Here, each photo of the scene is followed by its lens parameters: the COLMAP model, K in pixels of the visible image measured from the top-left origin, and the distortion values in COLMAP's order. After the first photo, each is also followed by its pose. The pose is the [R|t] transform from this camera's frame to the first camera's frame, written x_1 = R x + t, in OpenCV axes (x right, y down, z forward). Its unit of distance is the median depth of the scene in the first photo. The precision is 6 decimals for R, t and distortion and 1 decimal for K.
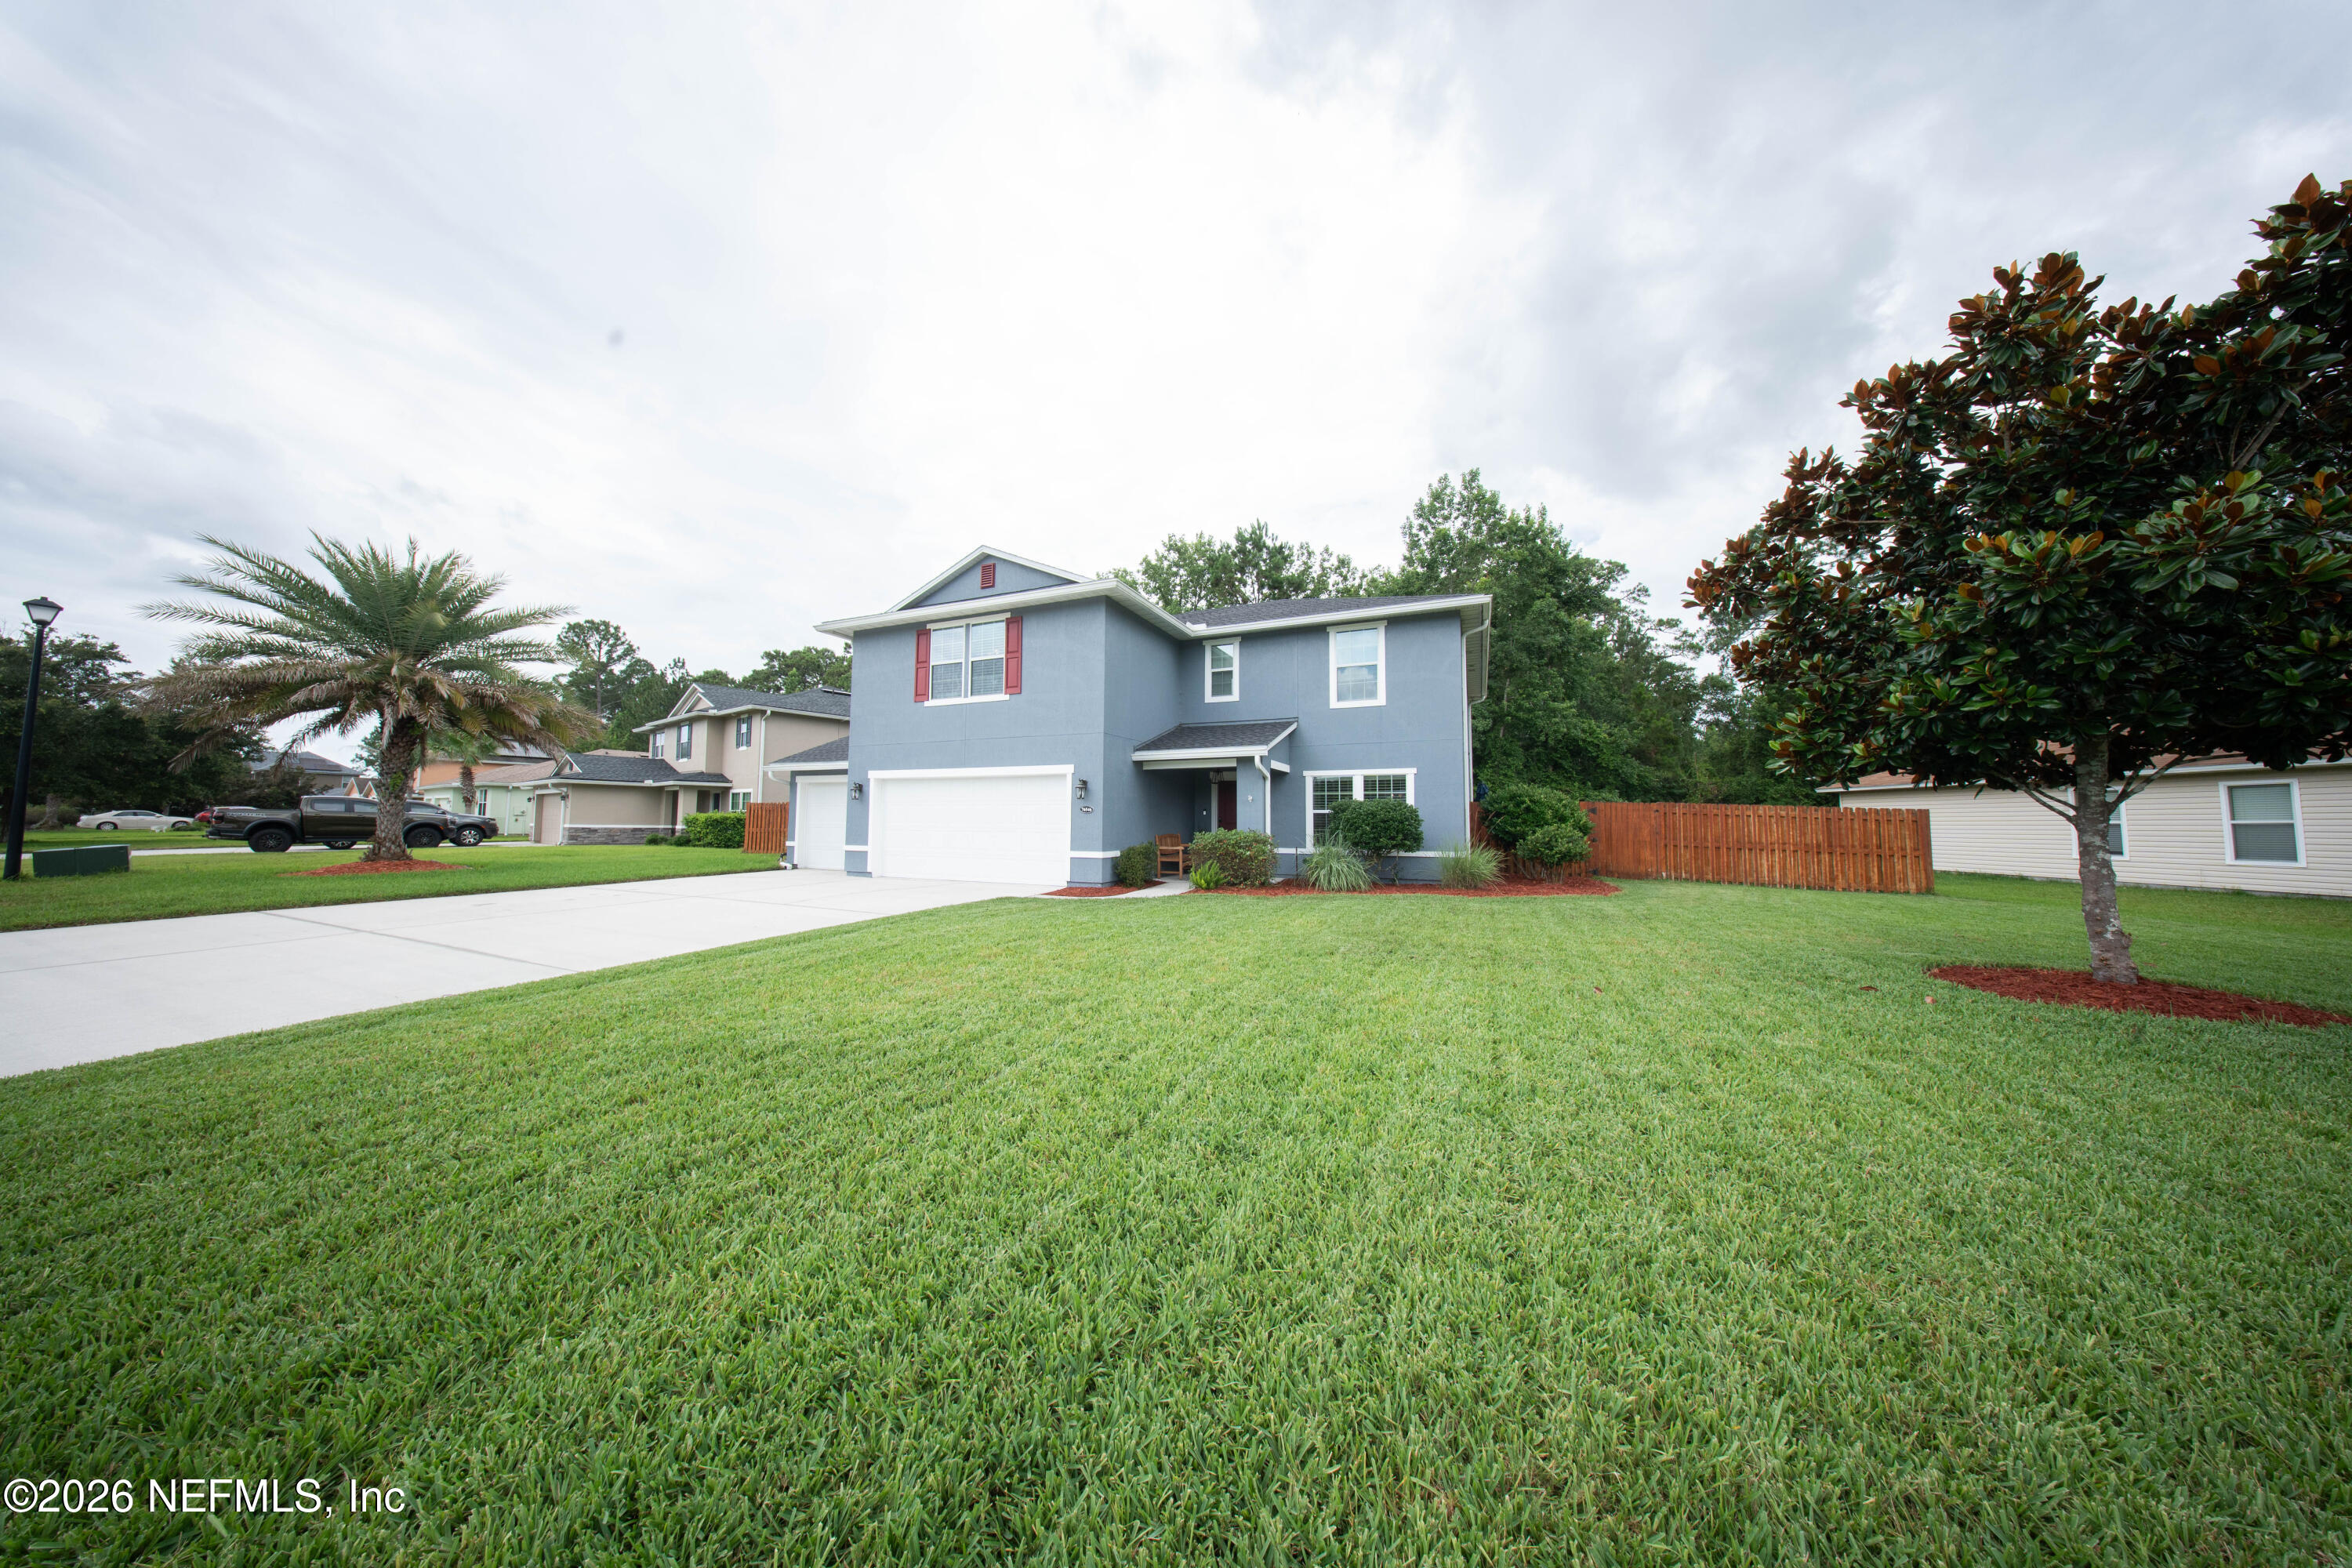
lens RADIAL K [[704.9, 0, 1175.6], [0, 704.9, 792.2], [0, 0, 1]] dist [-0.001933, -0.000221]
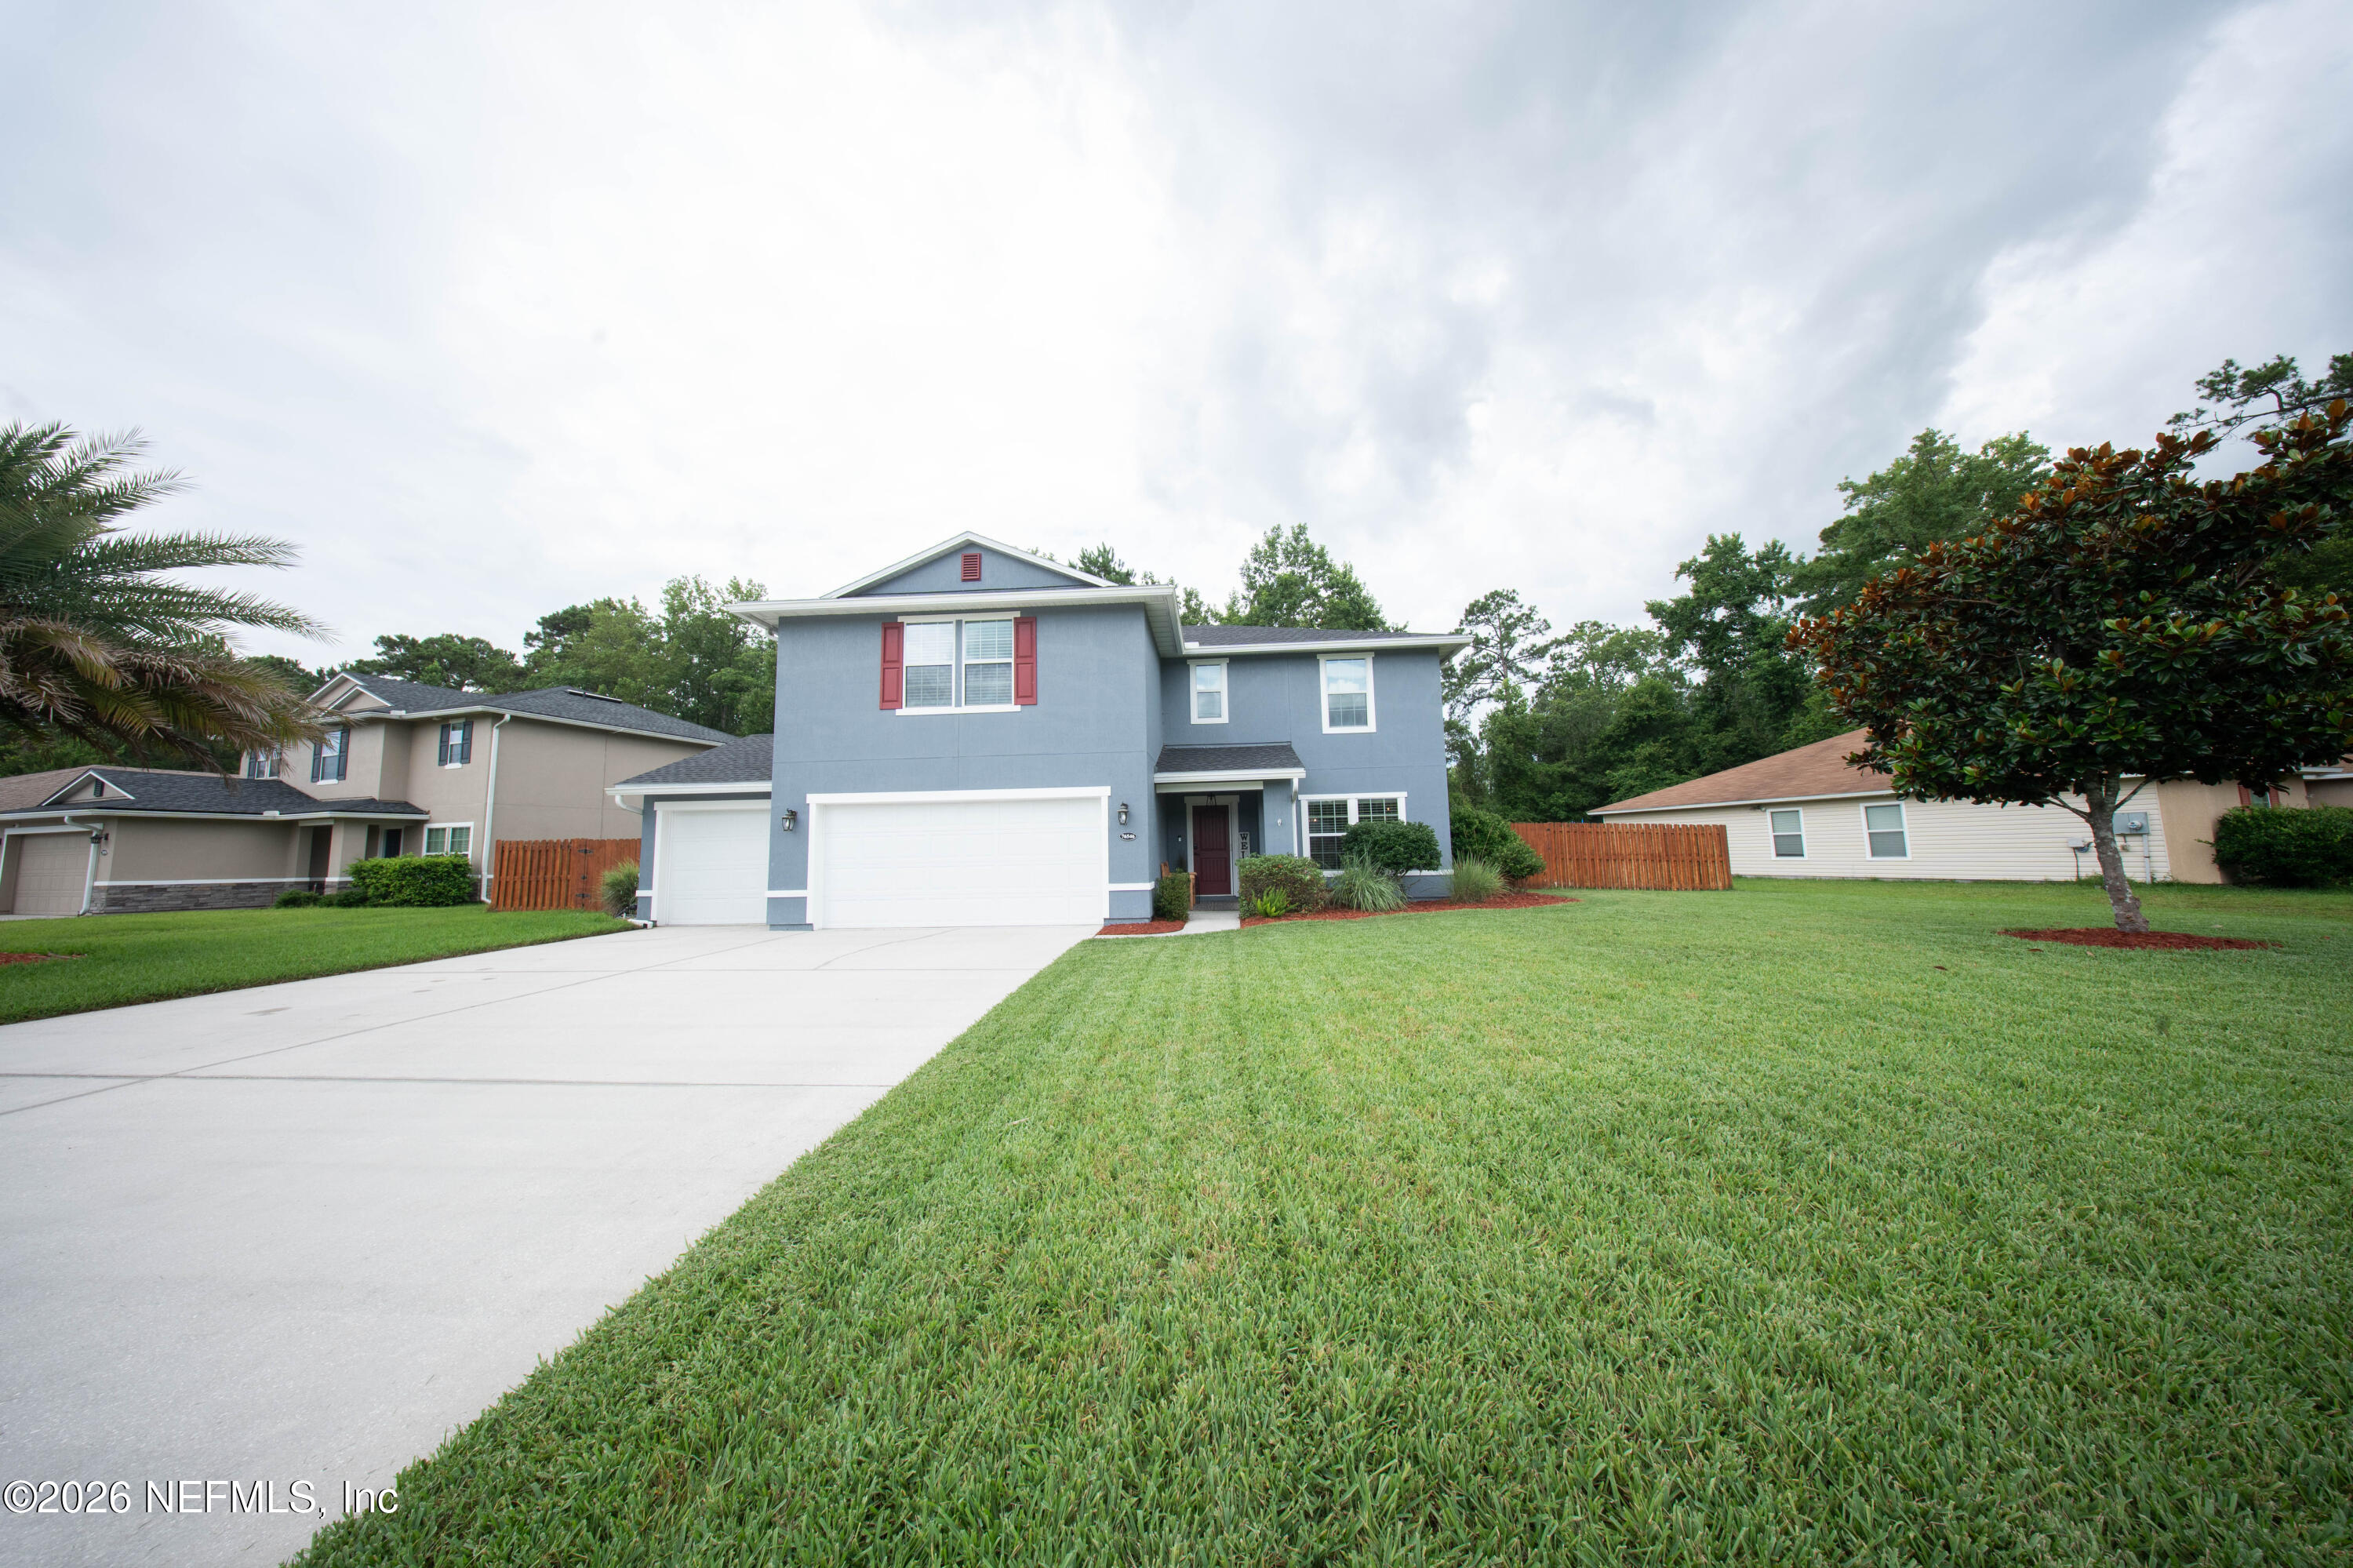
lens RADIAL K [[715.1, 0, 1176.5], [0, 715.1, 784.0], [0, 0, 1]] dist [0.000306, -0.000105]
pose [[0.934769, 0.007075, 0.355187, -0.339082], [0.011933, 0.998612, -0.051296, 0.004412], [-0.355057, 0.052189, 0.933387, 0.109438]]
